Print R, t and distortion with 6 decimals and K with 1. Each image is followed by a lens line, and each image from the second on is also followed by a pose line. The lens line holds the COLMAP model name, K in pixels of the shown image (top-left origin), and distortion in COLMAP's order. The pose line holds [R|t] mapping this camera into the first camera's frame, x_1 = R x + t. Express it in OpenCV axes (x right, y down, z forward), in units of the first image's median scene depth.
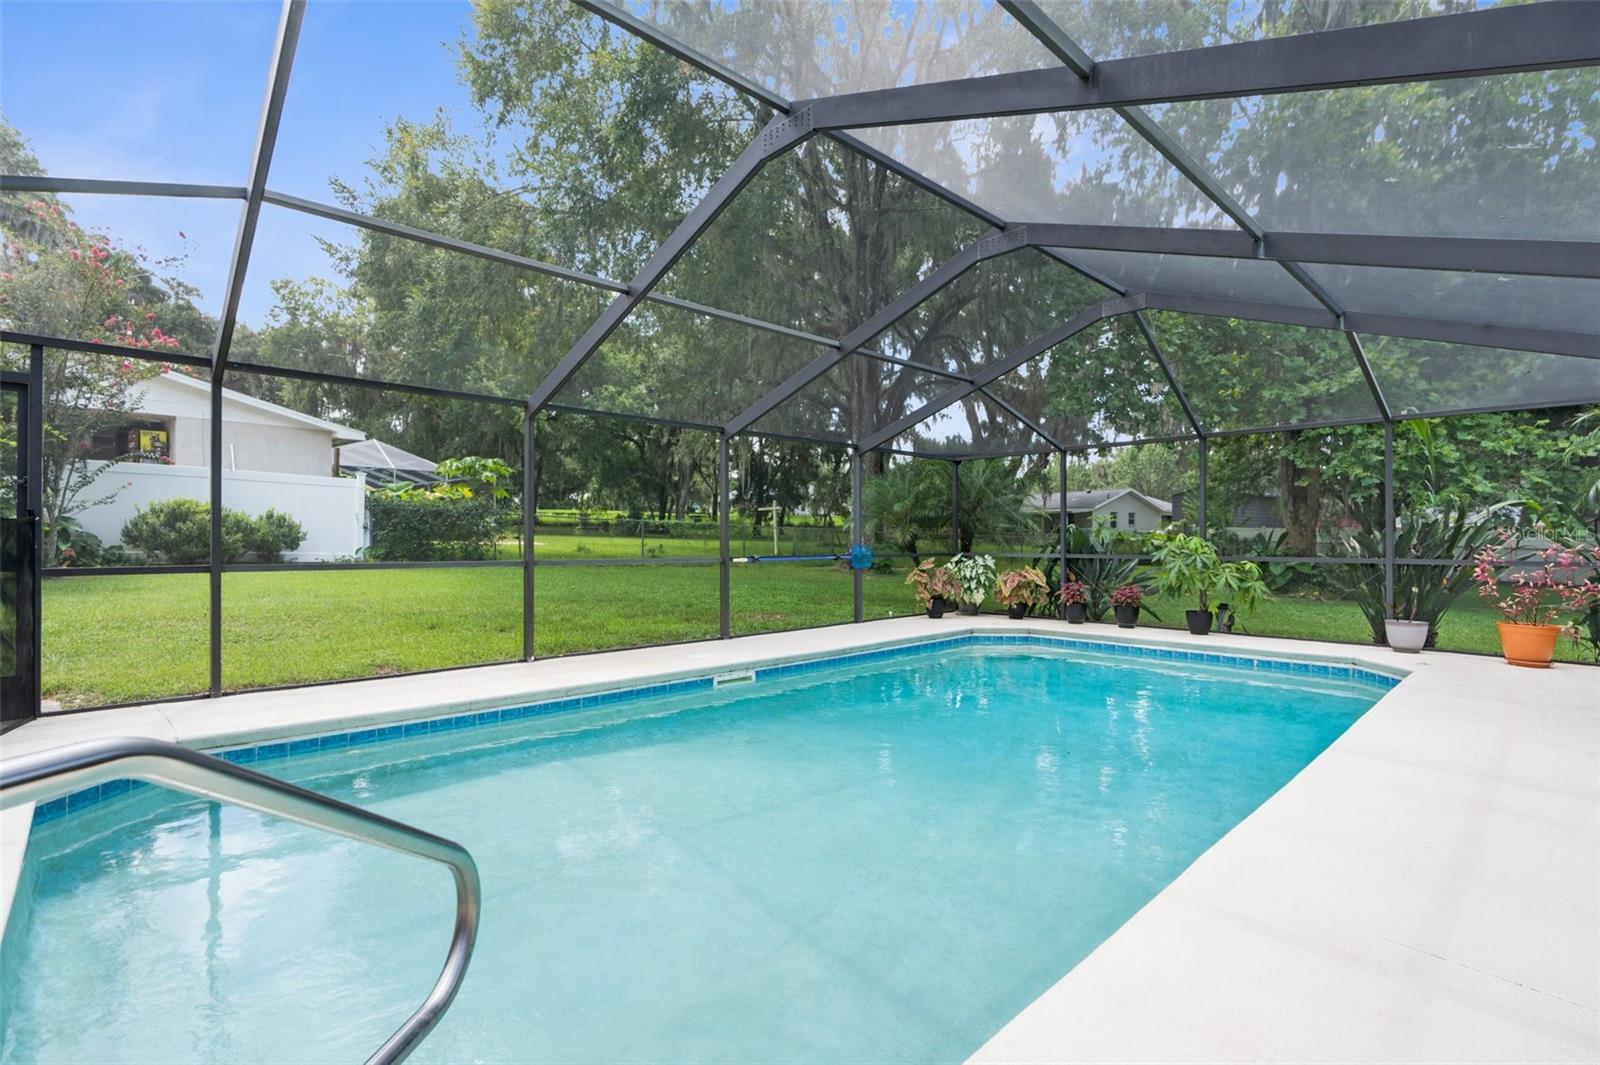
lens RADIAL K [[732.8, 0, 794.7], [0, 732.8, 534.3], [0, 0, 1]] dist [-0.017333, 0.006756]
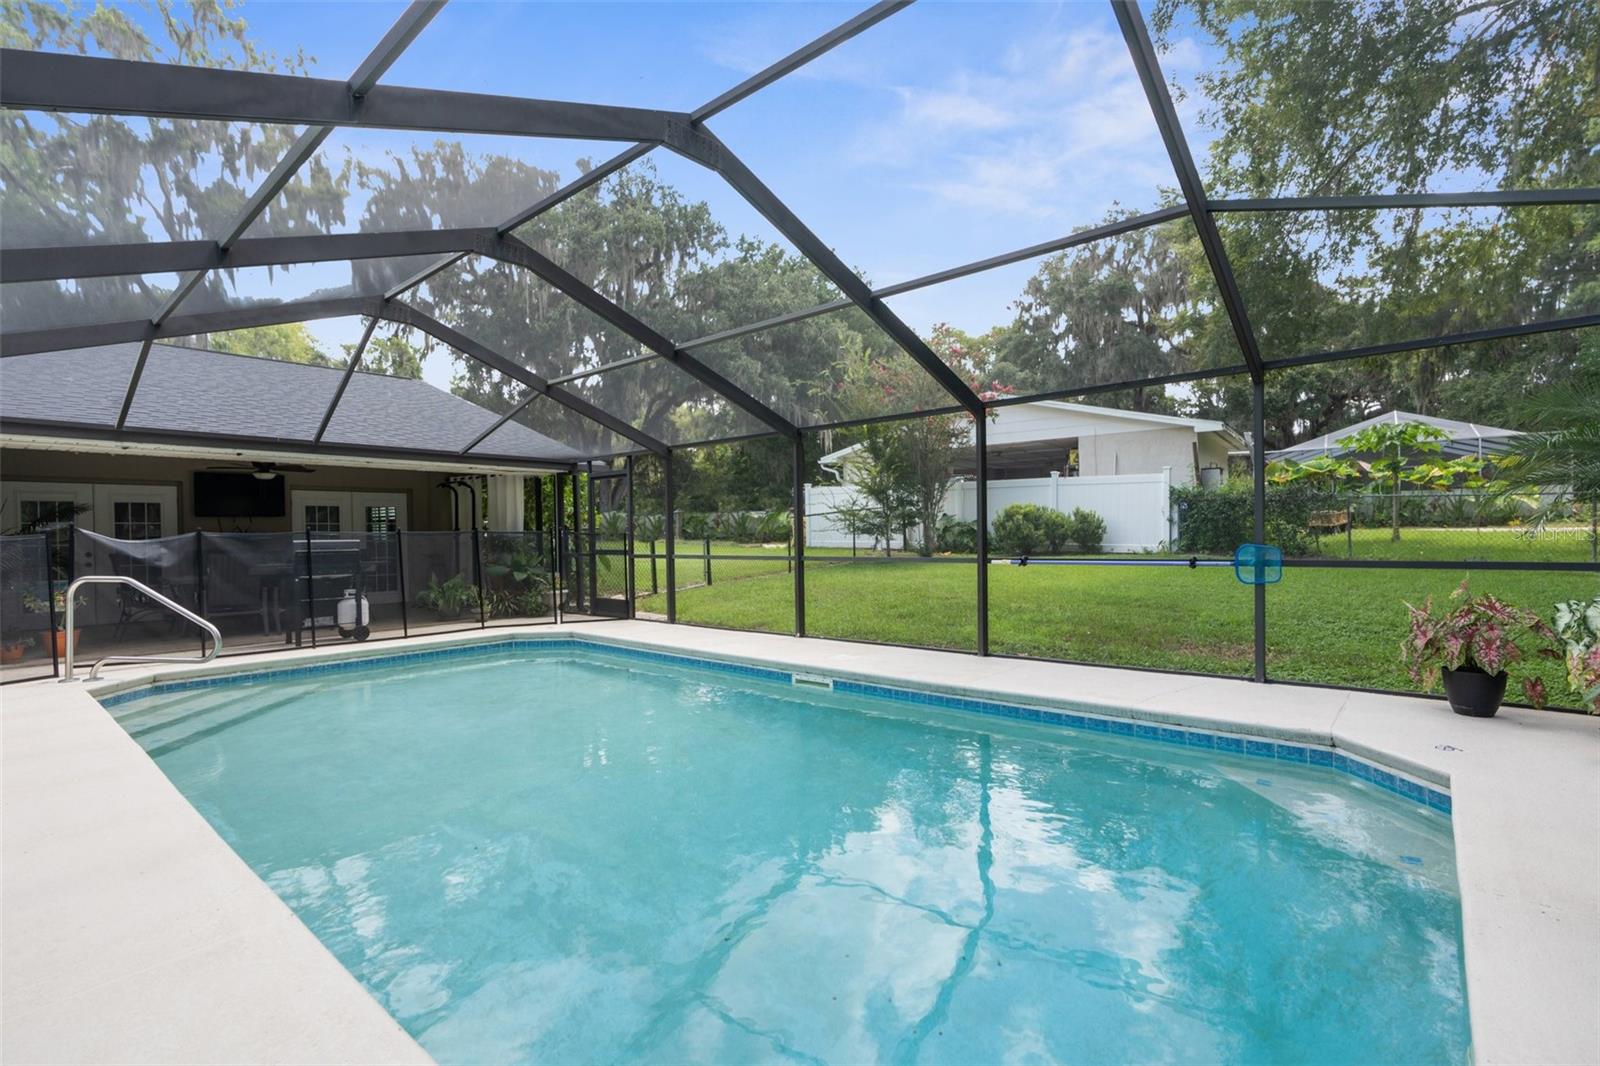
lens RADIAL K [[732.8, 0, 799.4], [0, 732.8, 536.3], [0, 0, 1]] dist [-0.017333, 0.006756]
pose [[0.116857, -0.003396, -0.993143, 0.612143], [0.020759, 0.999784, -0.000976, 0.006390], [0.992932, -0.020502, 0.116902, 0.622239]]
